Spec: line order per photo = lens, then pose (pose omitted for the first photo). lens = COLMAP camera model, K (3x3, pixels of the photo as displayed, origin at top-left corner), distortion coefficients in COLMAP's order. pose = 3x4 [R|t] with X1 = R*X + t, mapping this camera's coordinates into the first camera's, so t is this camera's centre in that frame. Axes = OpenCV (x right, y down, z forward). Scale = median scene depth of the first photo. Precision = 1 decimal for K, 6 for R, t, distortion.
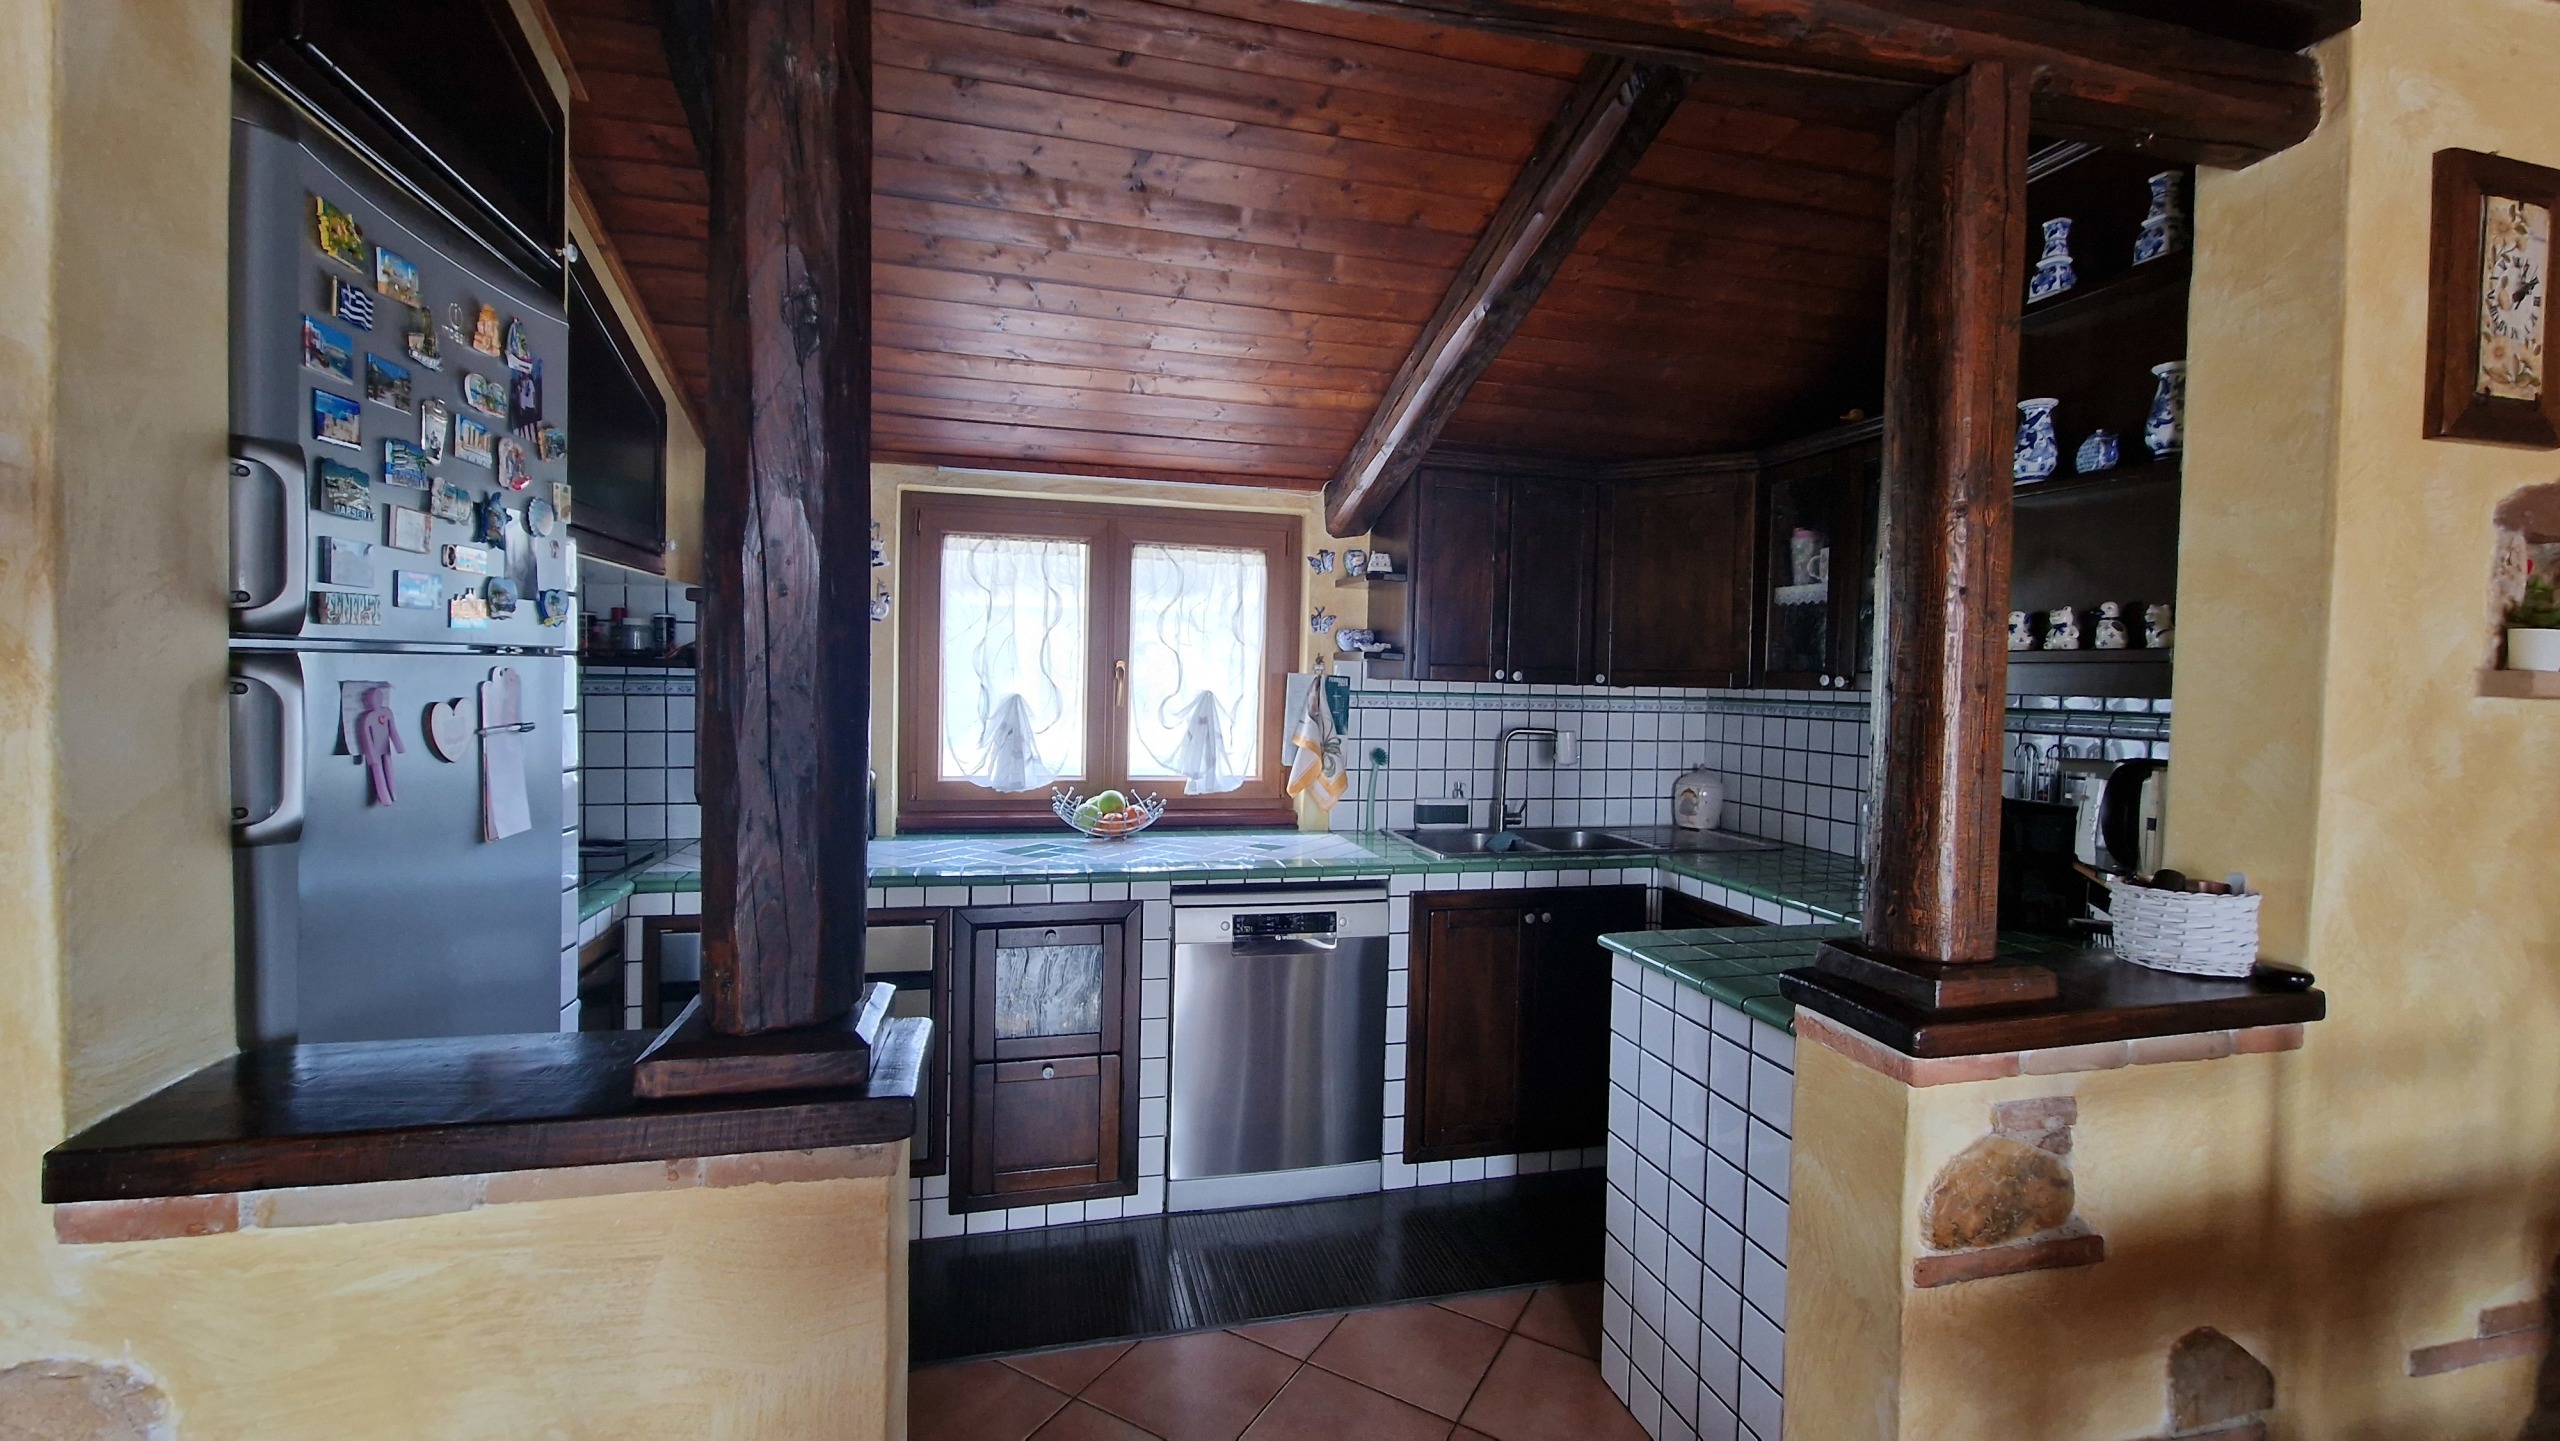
lens RADIAL K [[1045.2, 0, 1285.6], [0, 1045.2, 704.1], [0, 0, 1]] dist [0.003301, -0.000122]
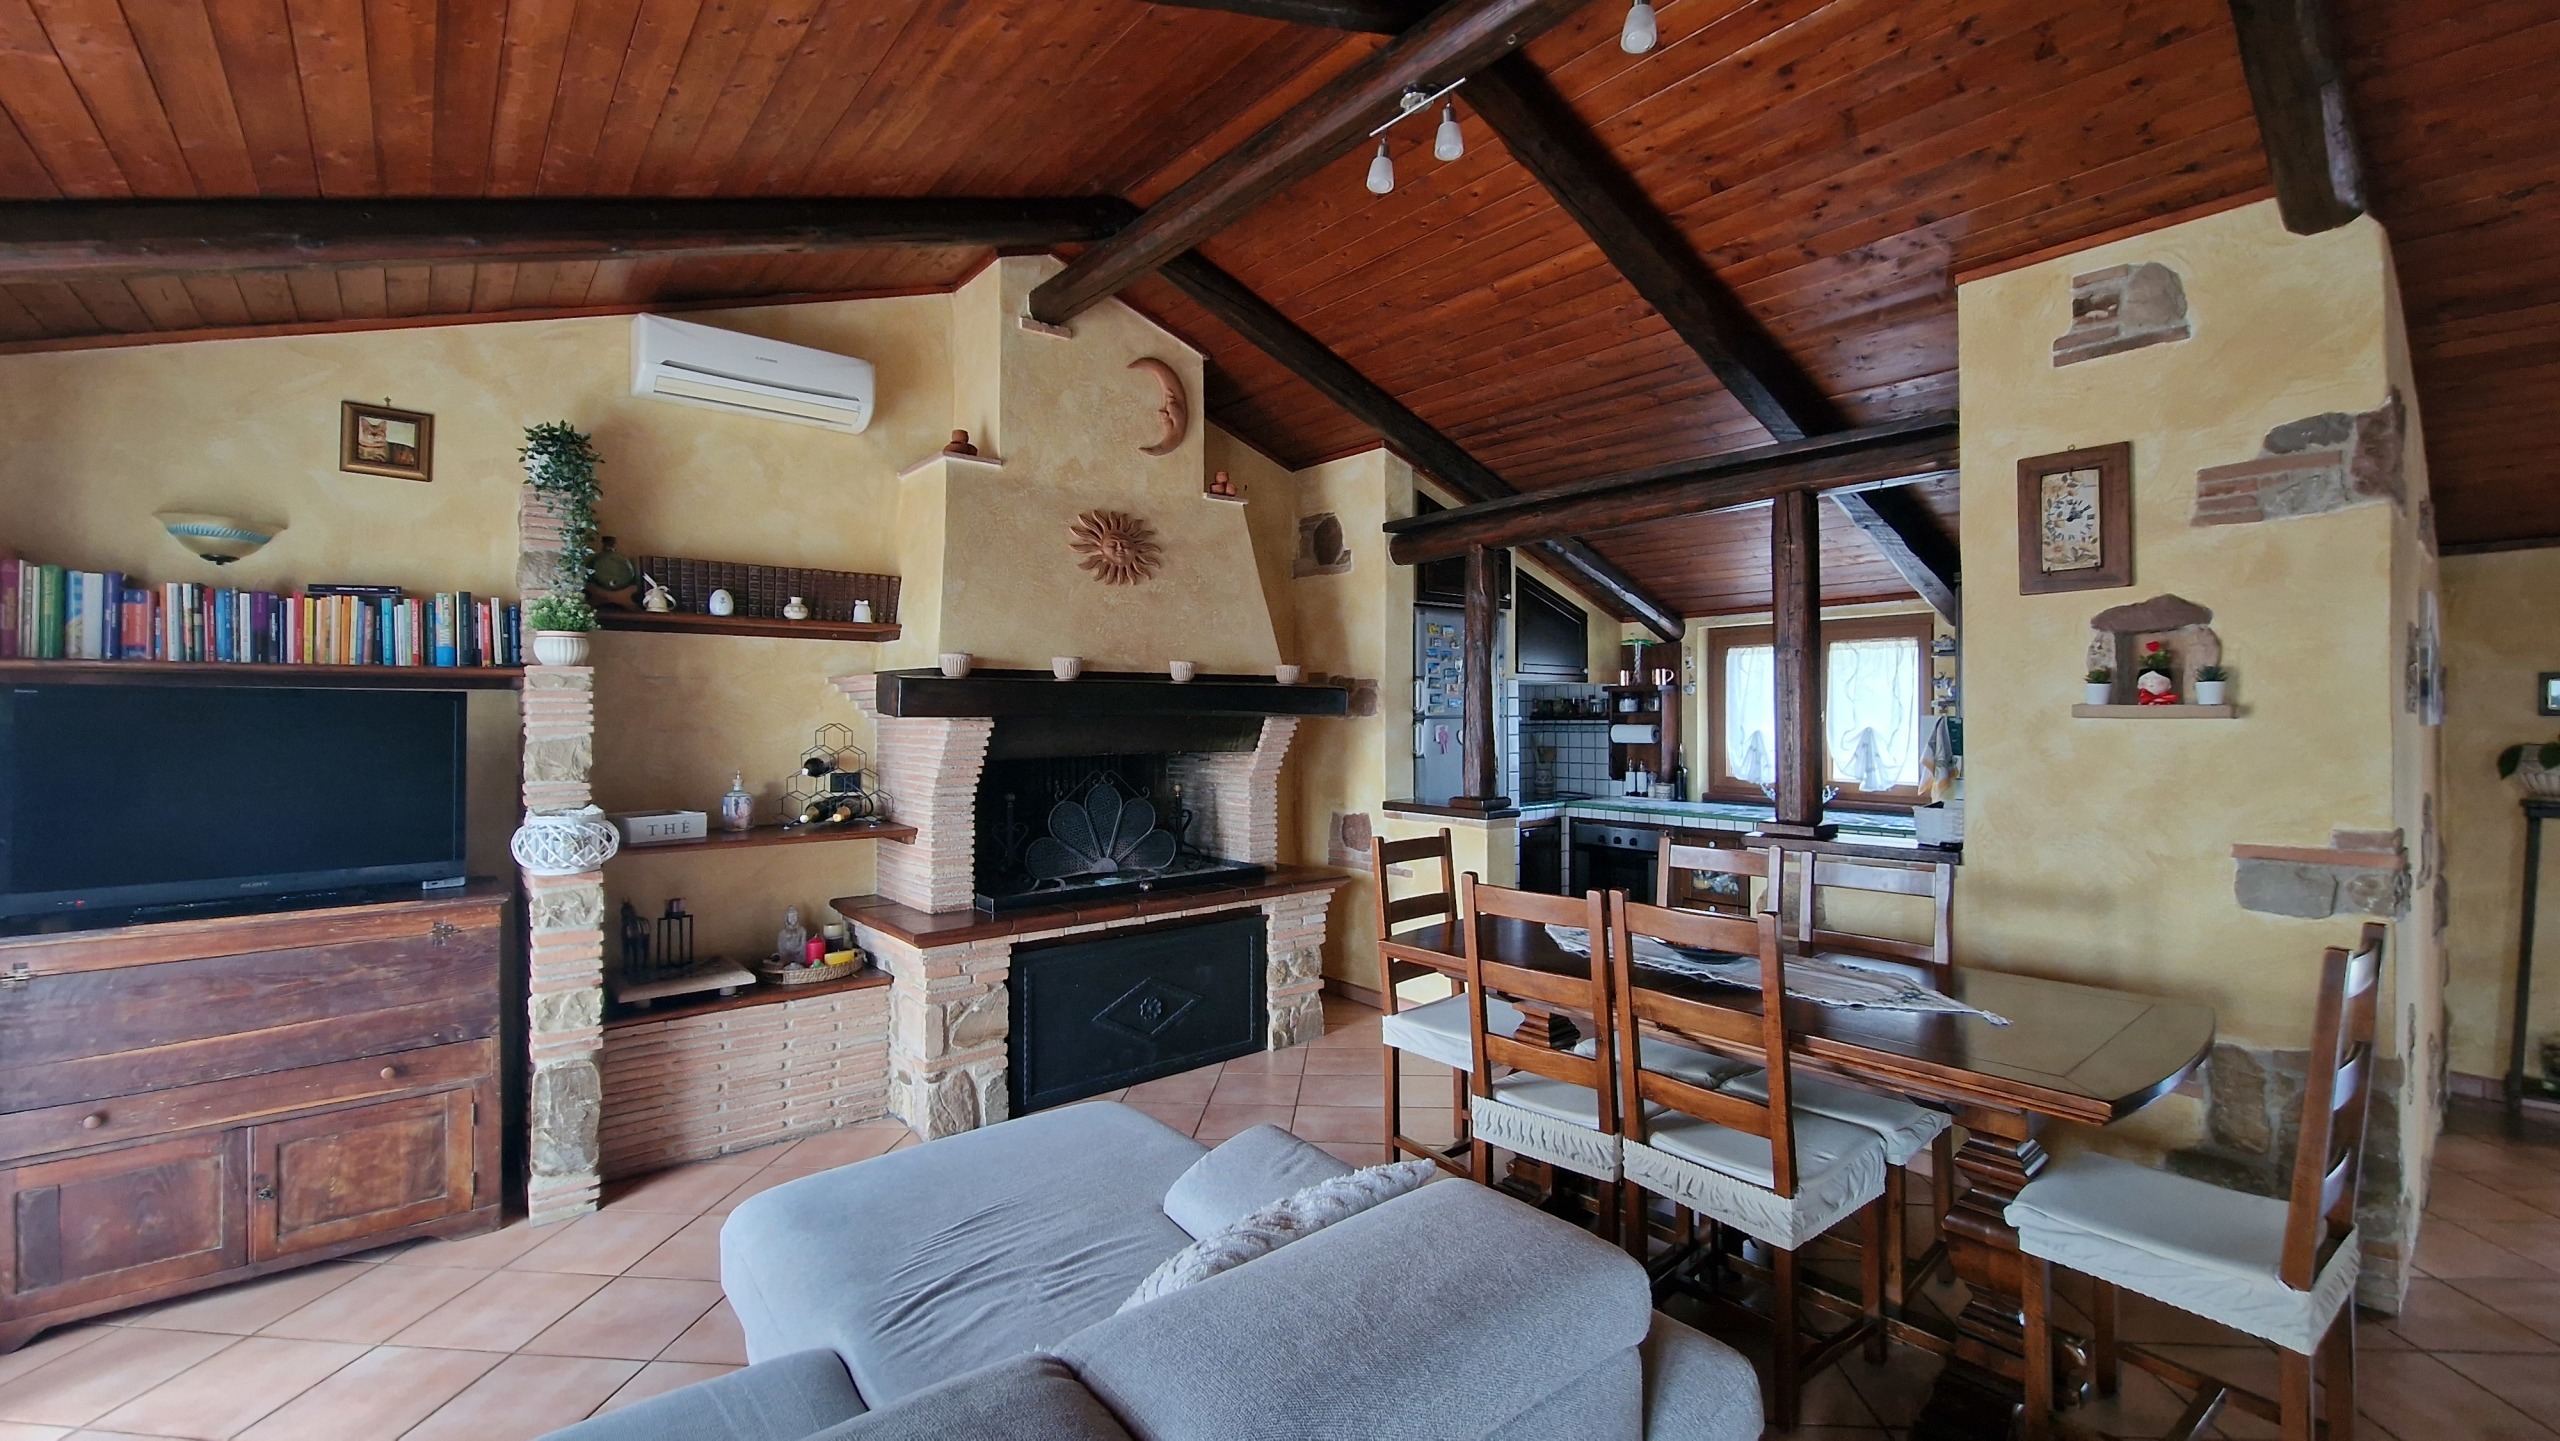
lens RADIAL K [[1036.1, 0, 1289.2], [0, 1036.1, 718.0], [0, 0, 1]] dist [0.002833, -0.003461]
pose [[0.429316, -0.022051, -0.902885, 1.057629], [-0.010178, 0.999520, -0.029251, 0.031113], [0.903097, 0.021747, 0.428886, -0.548742]]
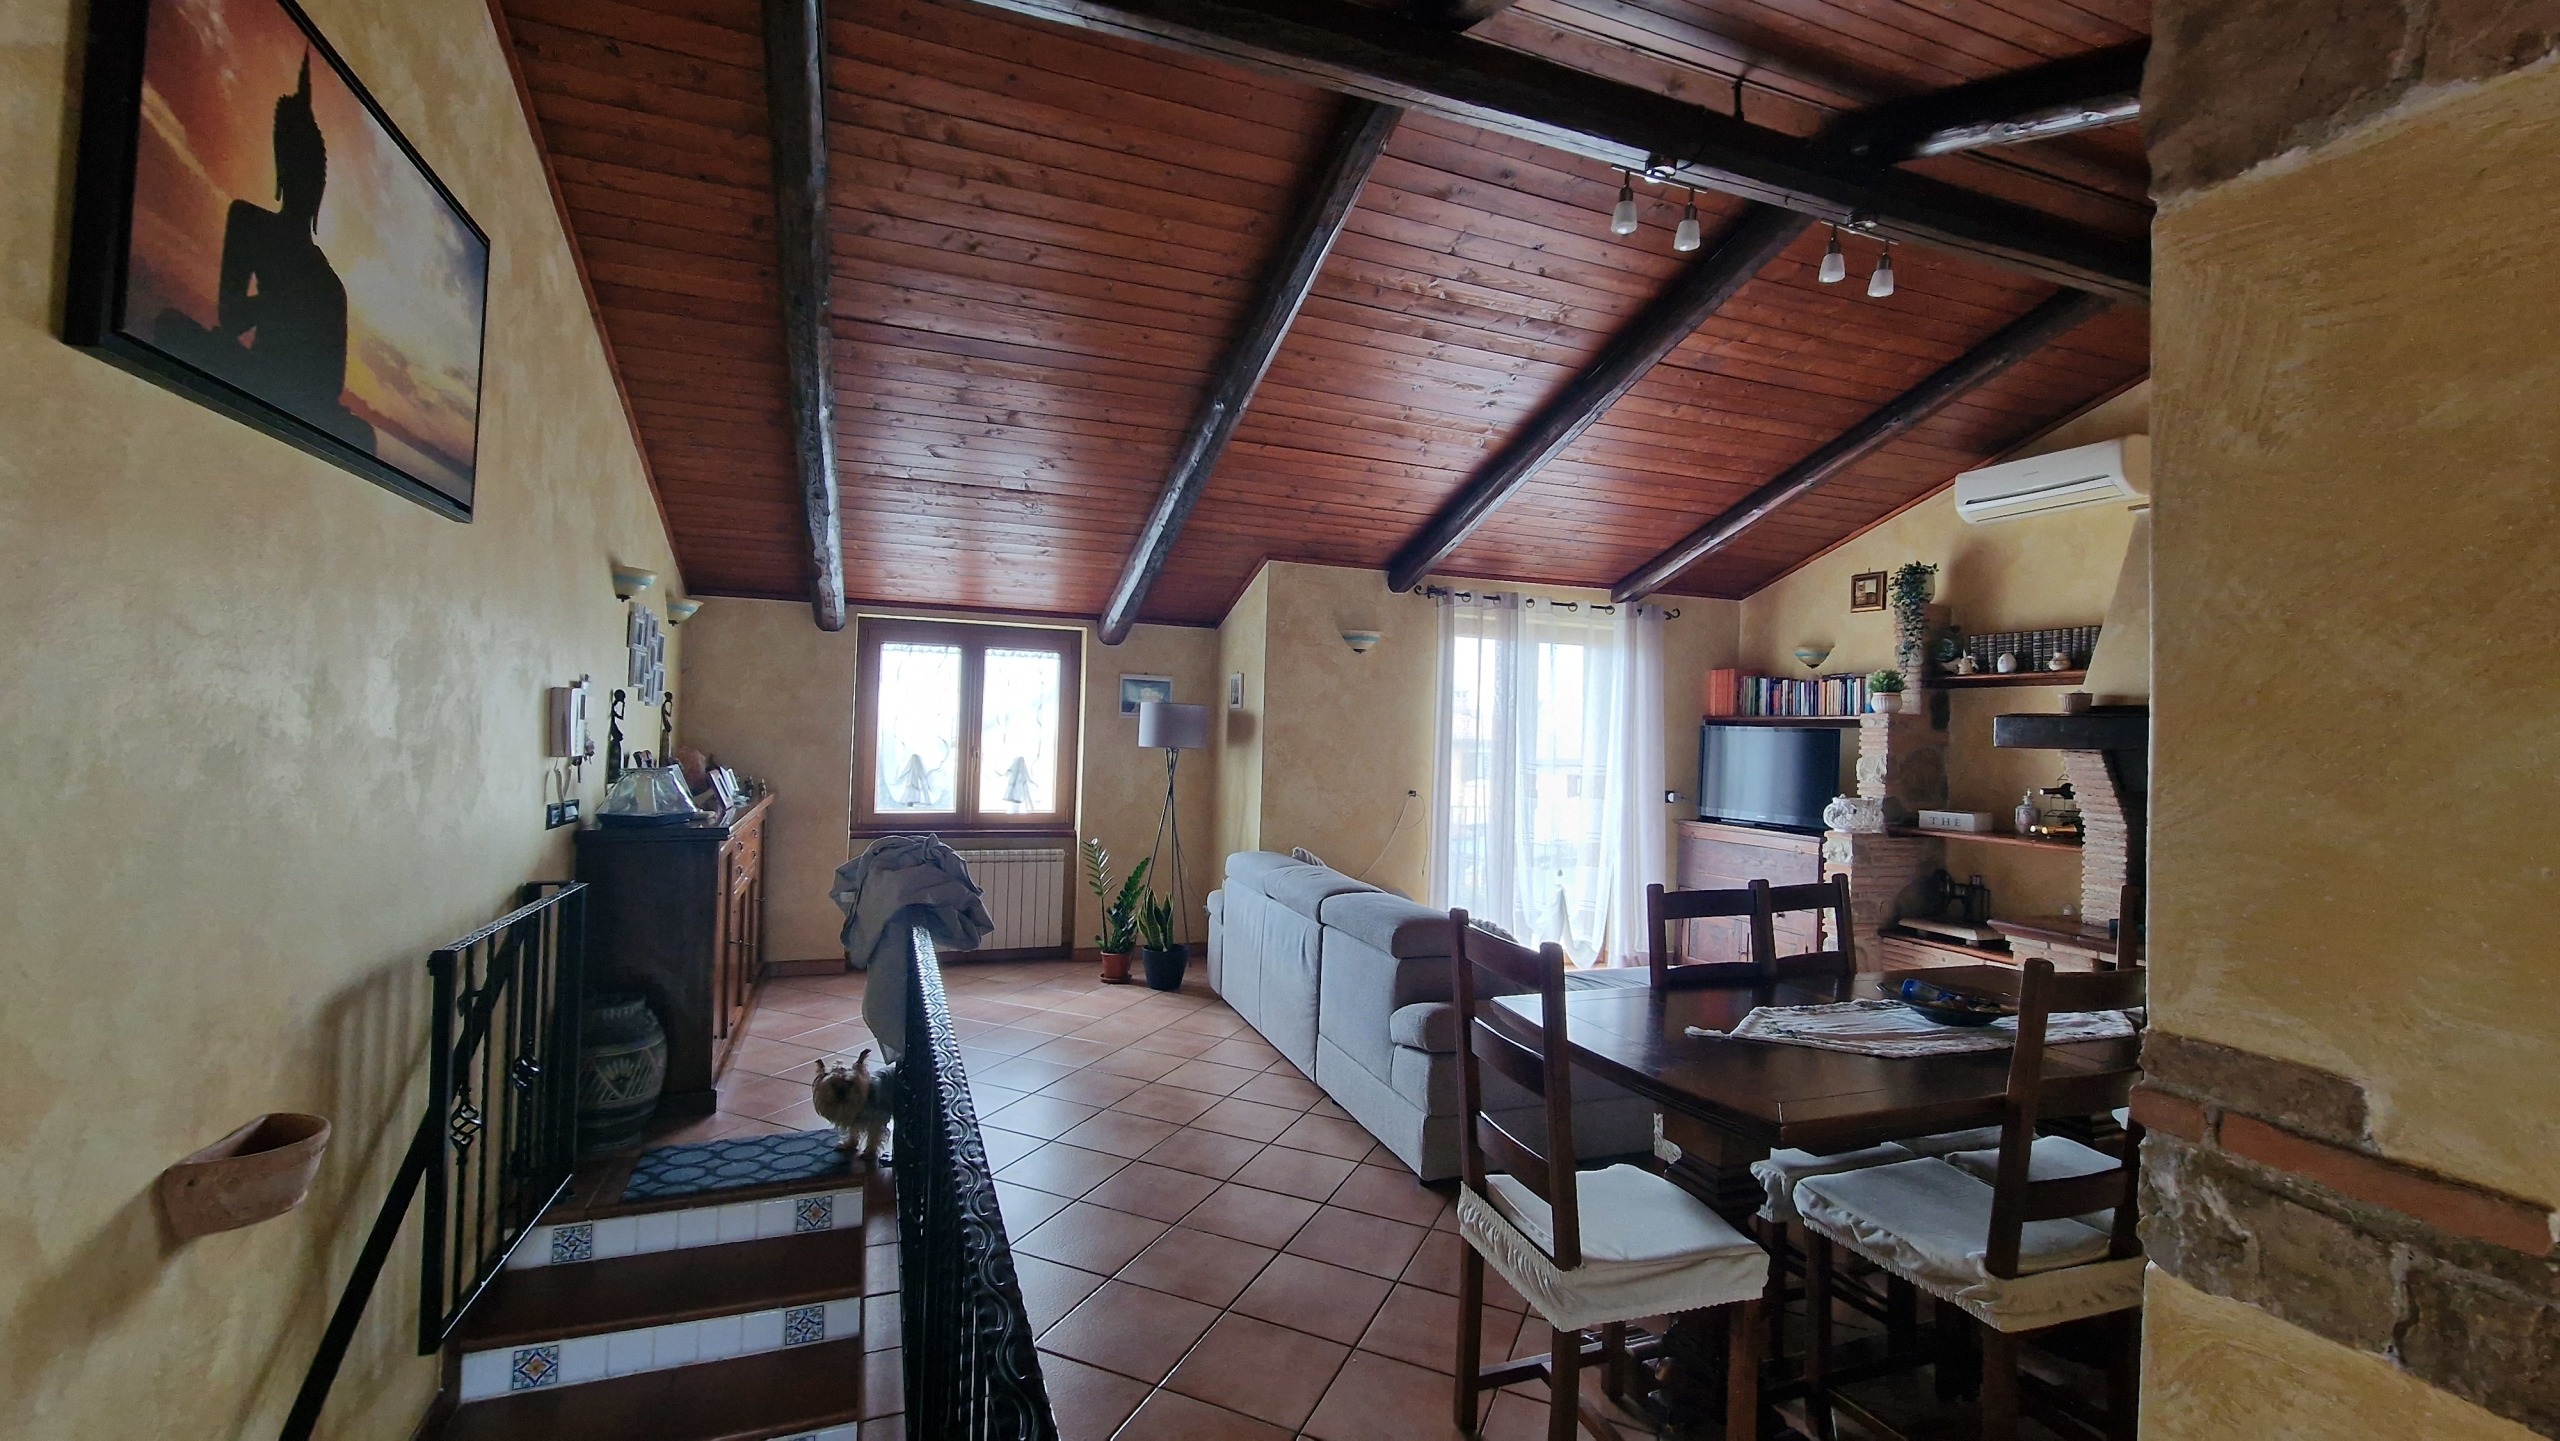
lens RADIAL K [[1045.2, 0, 1285.6], [0, 1045.2, 704.1], [0, 0, 1]] dist [0.003301, -0.000122]
pose [[-0.991977, -0.053209, -0.114679, 1.009921], [-0.053871, 0.998544, 0.002680, -0.009753], [0.114369, 0.008836, -0.993399, 0.906424]]
